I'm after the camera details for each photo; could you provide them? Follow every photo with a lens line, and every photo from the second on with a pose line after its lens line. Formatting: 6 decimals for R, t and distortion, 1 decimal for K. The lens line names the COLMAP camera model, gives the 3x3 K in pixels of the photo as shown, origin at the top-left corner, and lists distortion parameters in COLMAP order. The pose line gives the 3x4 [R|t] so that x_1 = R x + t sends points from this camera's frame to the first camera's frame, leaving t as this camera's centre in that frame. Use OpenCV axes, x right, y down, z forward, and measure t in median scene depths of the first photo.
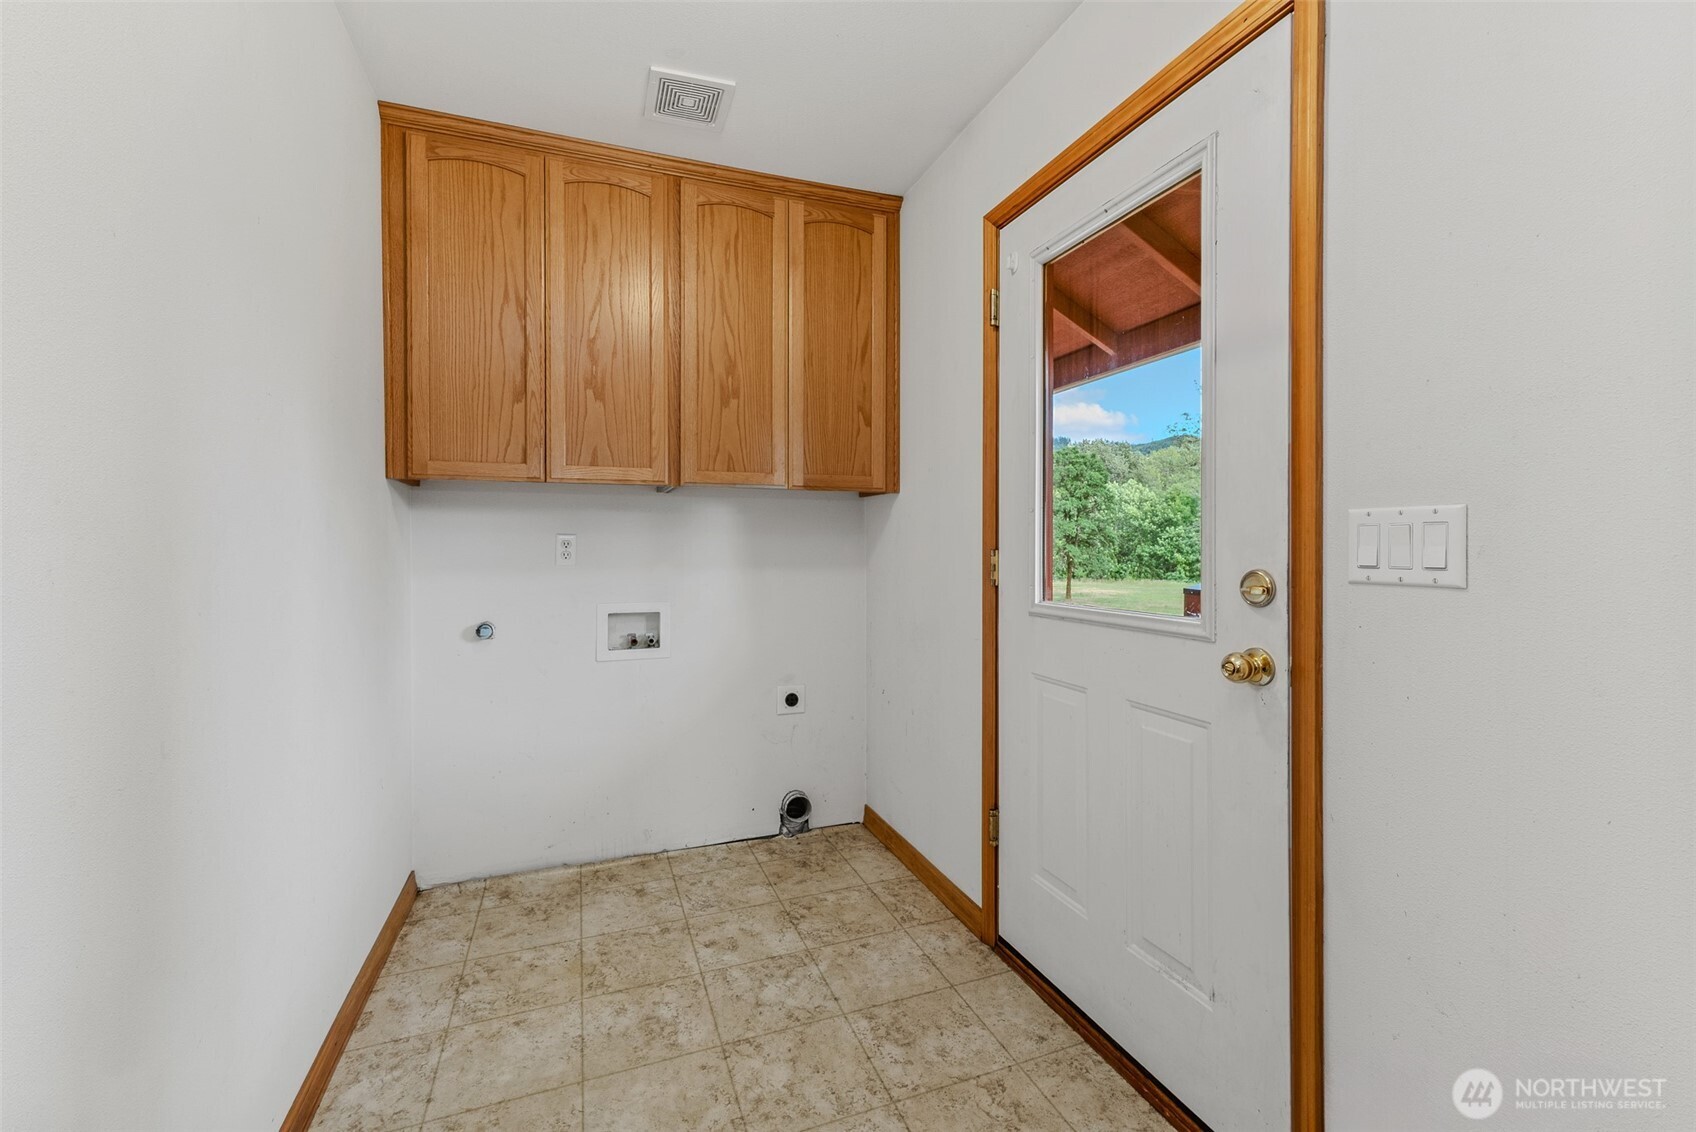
lens RADIAL K [[739.6, 0, 852.2], [0, 739.6, 557.4], [0, 0, 1]] dist [0.014646, -0.001070]
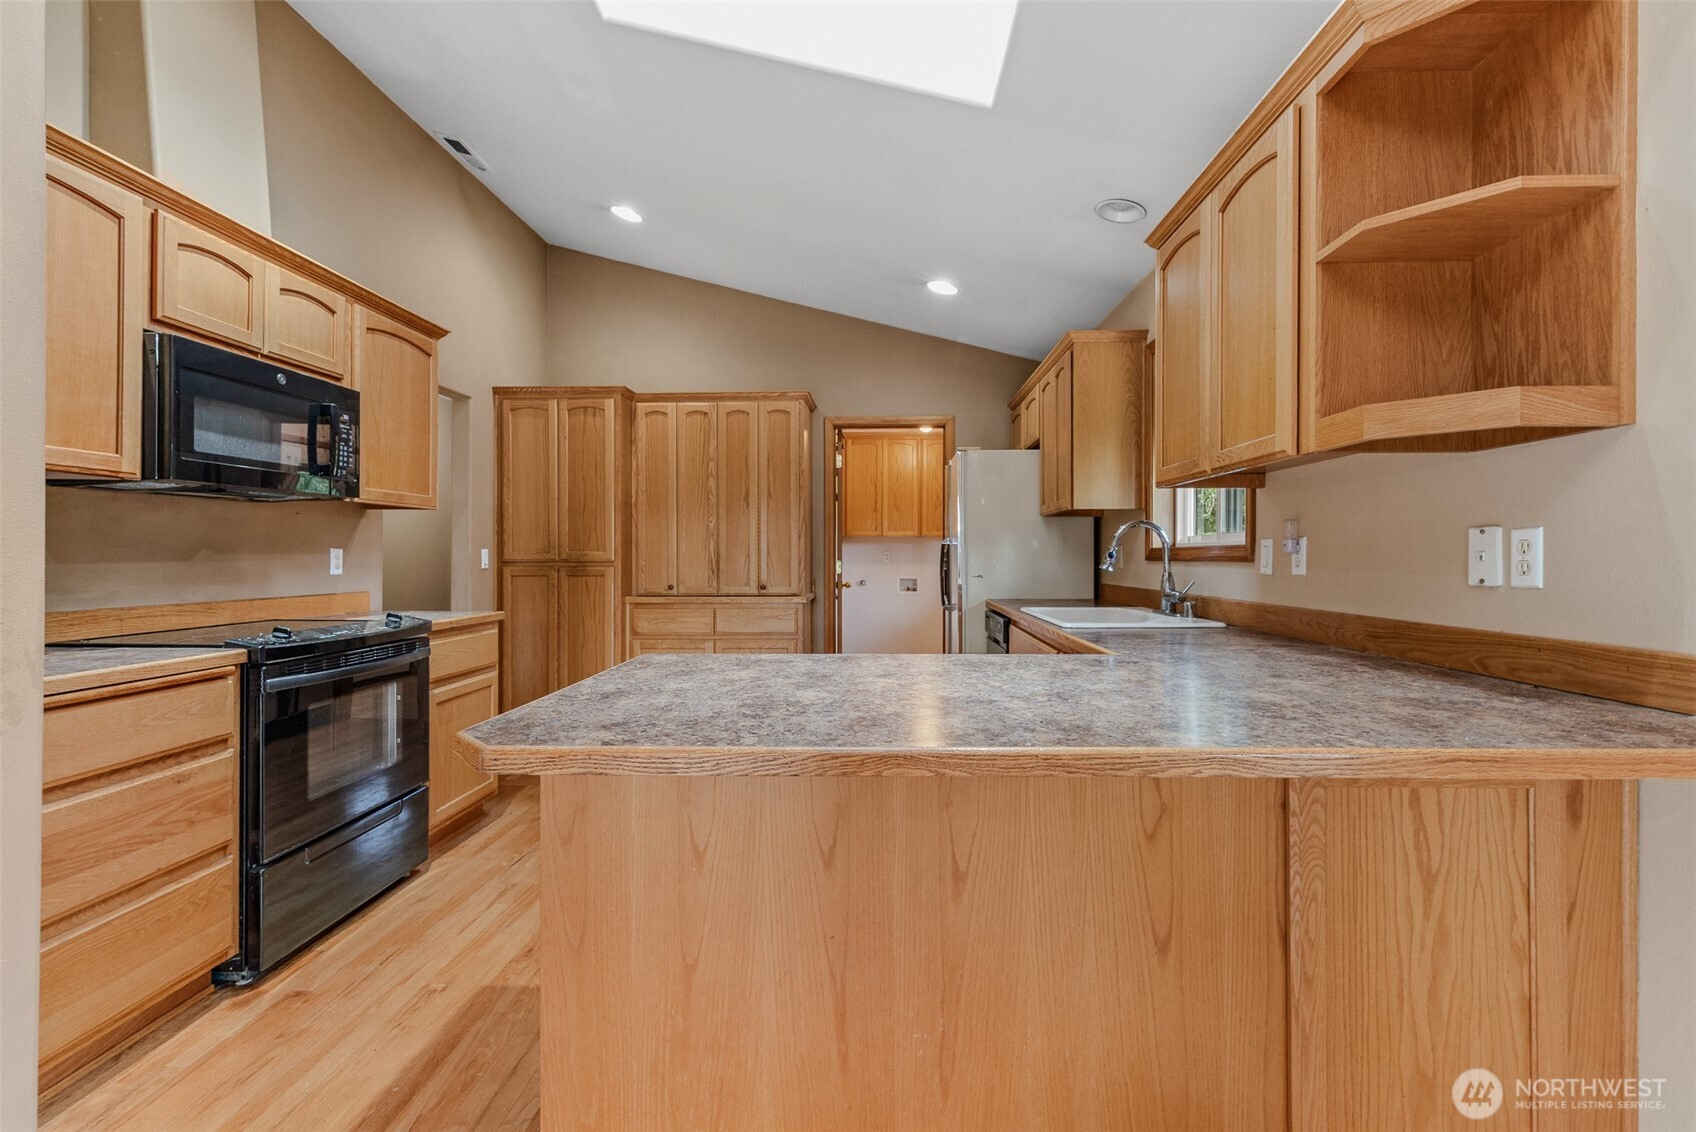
lens RADIAL K [[739.6, 0, 864.8], [0, 739.6, 555.4], [0, 0, 1]] dist [0.014646, -0.001070]
pose [[0.927824, 0.000602, -0.373017, 0.702024], [-0.006629, 0.999867, -0.014874, 0.030514], [0.372958, 0.016273, 0.927705, -1.961763]]
